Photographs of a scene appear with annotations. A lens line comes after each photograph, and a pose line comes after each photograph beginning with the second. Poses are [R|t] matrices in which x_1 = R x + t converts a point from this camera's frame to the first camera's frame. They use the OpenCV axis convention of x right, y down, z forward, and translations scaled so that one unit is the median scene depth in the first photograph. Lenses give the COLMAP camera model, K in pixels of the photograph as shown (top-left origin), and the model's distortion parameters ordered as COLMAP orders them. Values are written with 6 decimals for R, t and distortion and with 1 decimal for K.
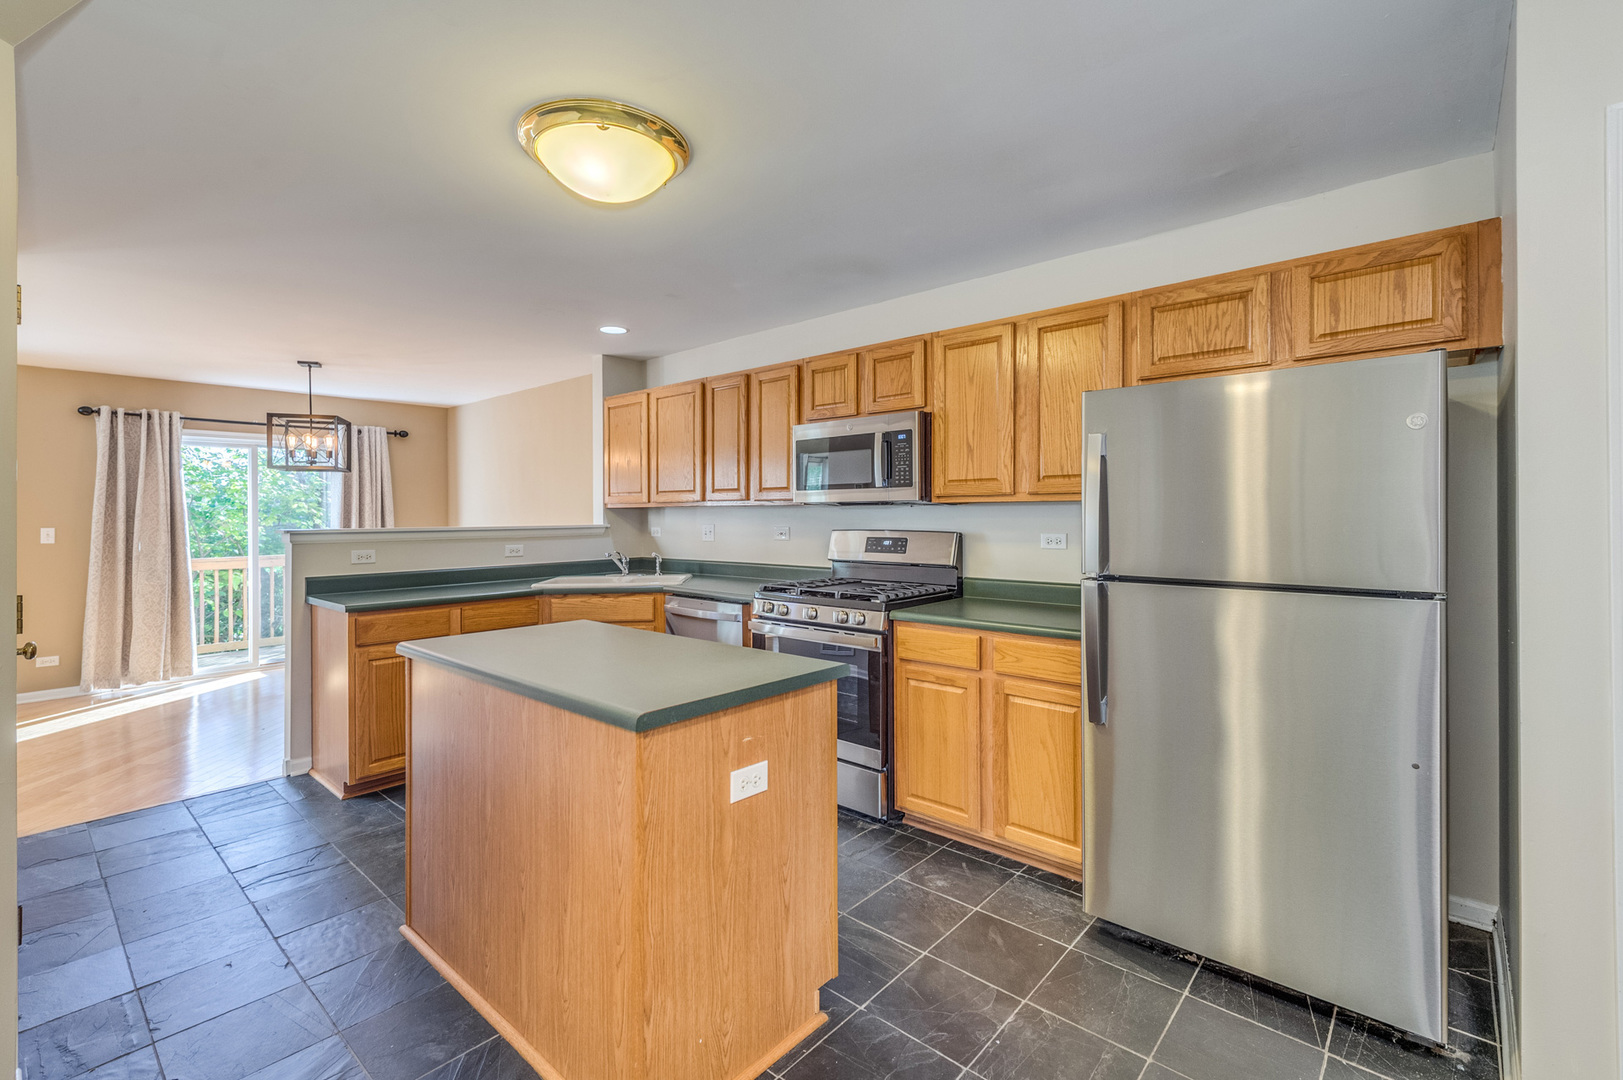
lens RADIAL K [[723.5, 0, 825.2], [0, 723.5, 510.2], [0, 0, 1]] dist [0.004149, -0.000715]
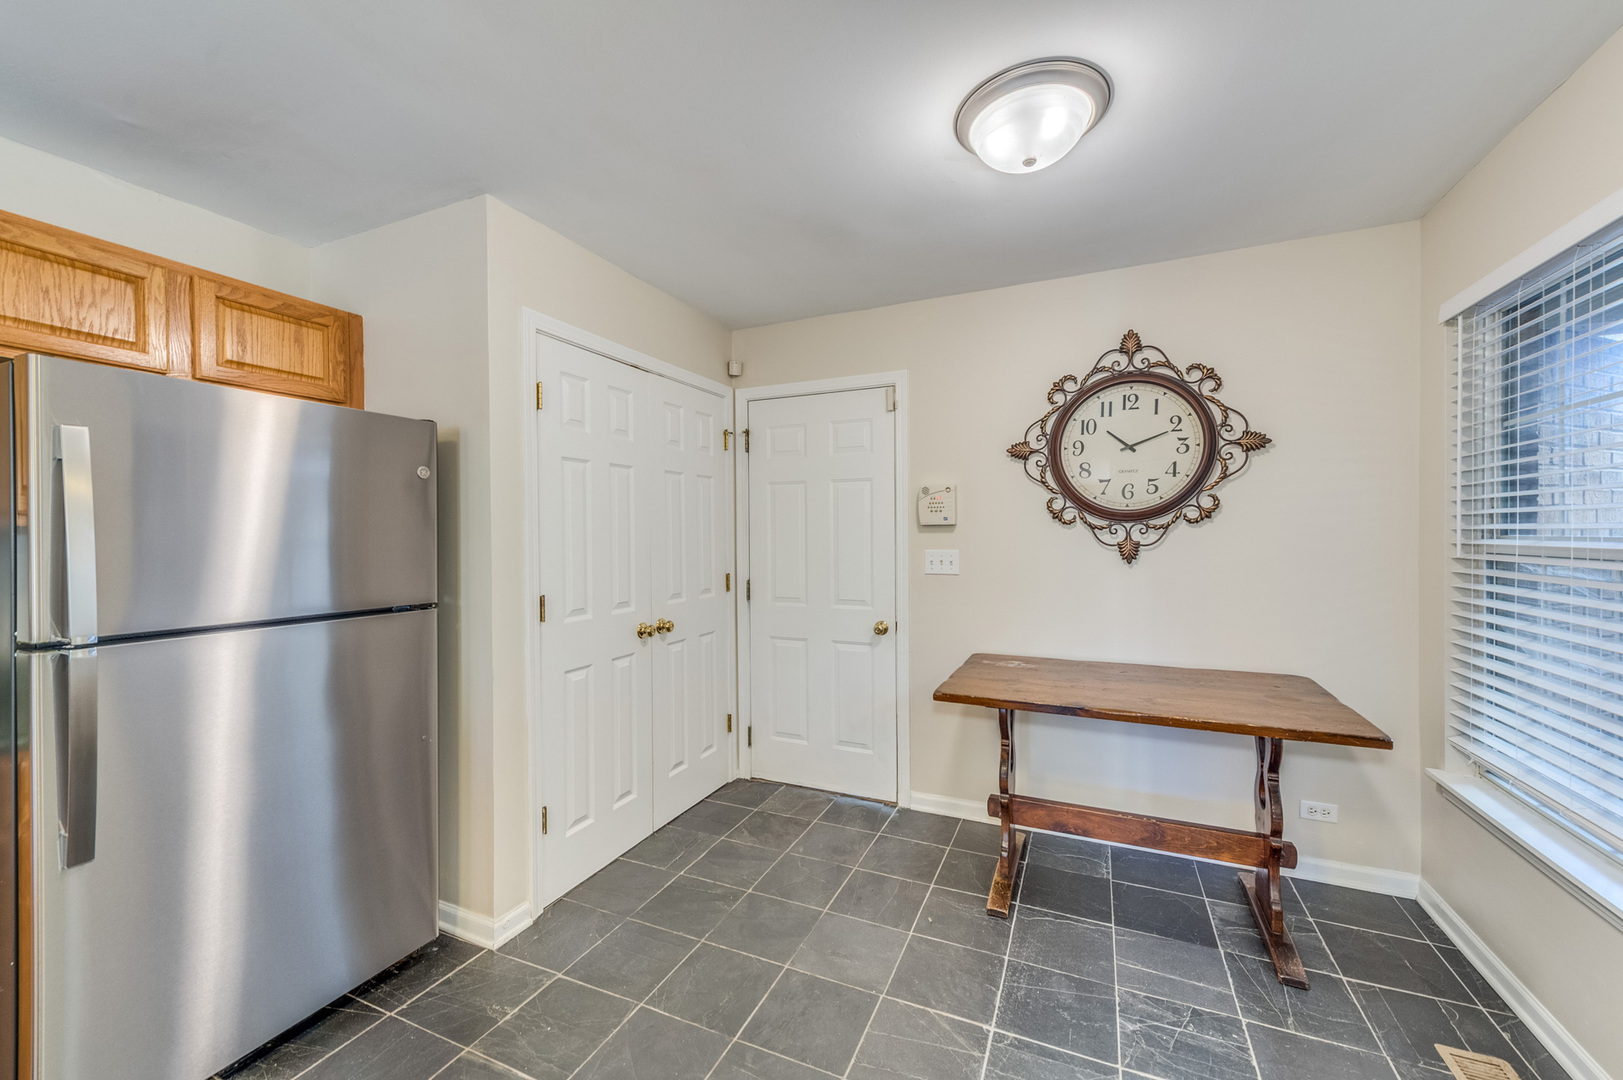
lens RADIAL K [[641.9, 0, 810.6], [0, 641.9, 538.1], [0, 0, 1]] dist [0.007845, -0.003146]
pose [[-0.303604, 0.001447, 0.952797, -0.235477], [0.003965, 0.999992, -0.000256, -0.000782], [-0.952790, 0.003700, -0.303608, 0.328446]]
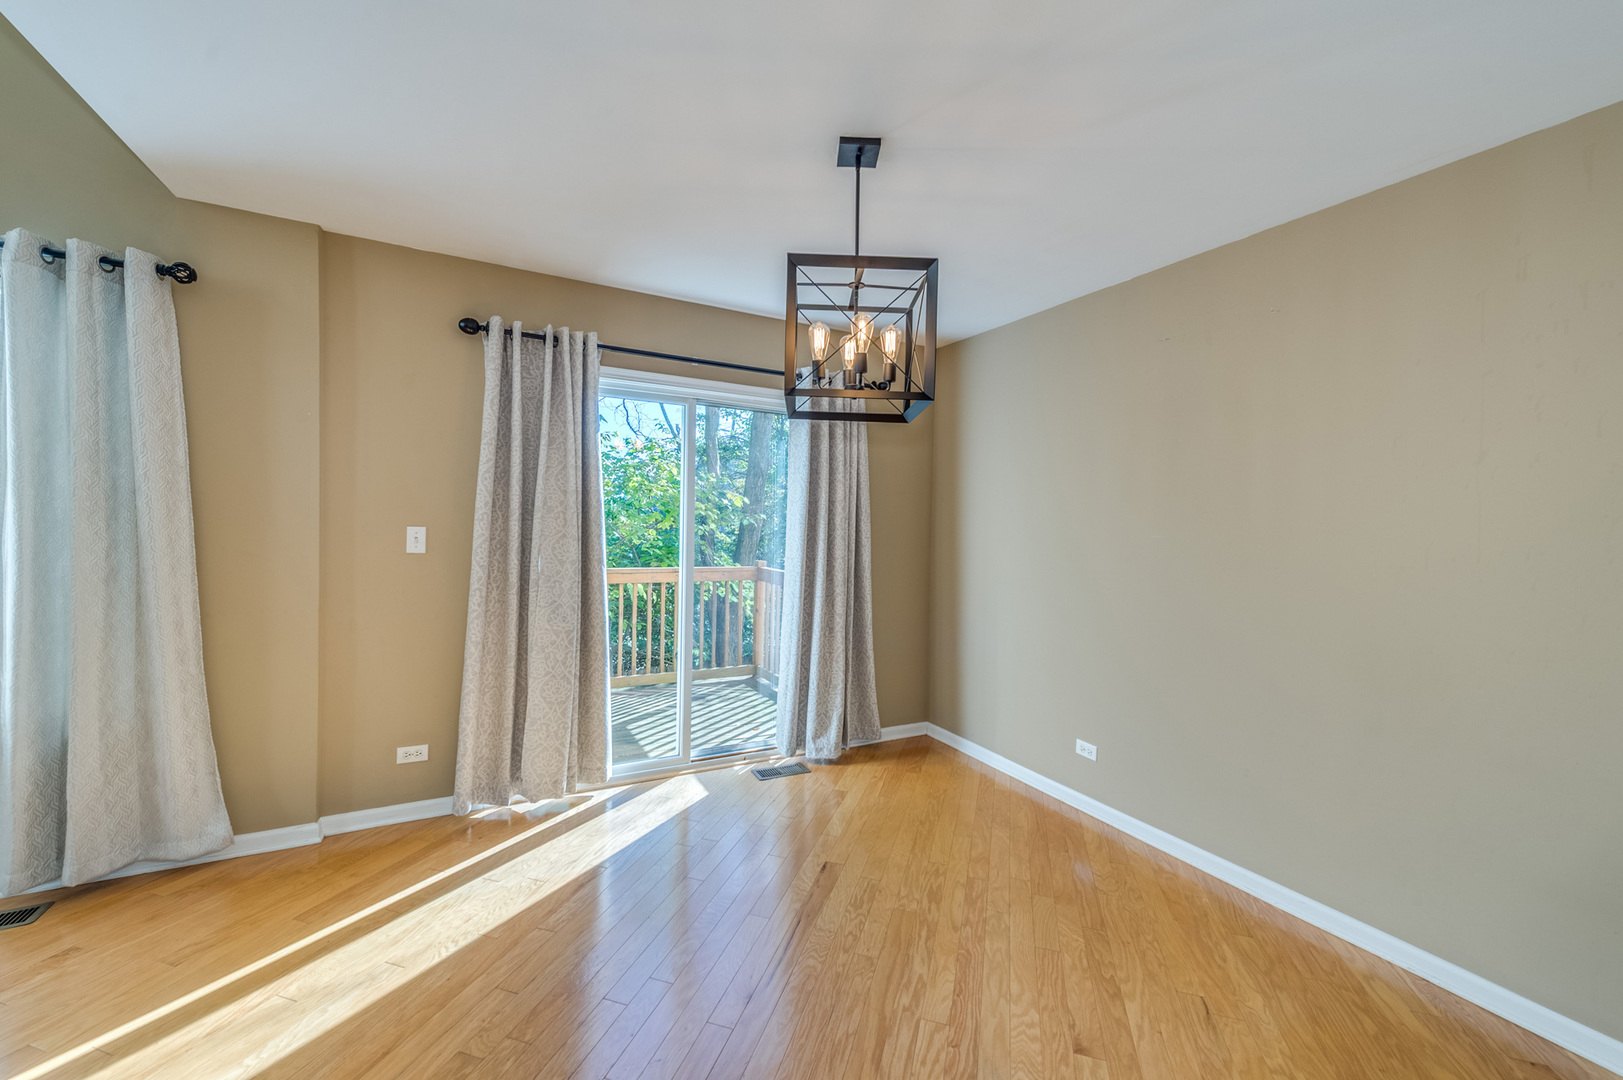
lens RADIAL K [[634.1, 0, 824.1], [0, 634.1, 538.8], [0, 0, 1]] dist [0.001745, -0.000280]
pose [[0.935073, 0.040142, -0.352175, -0.839780], [-0.030758, 0.999008, 0.032202, 0.010801], [0.353118, -0.019279, 0.935380, 0.919947]]
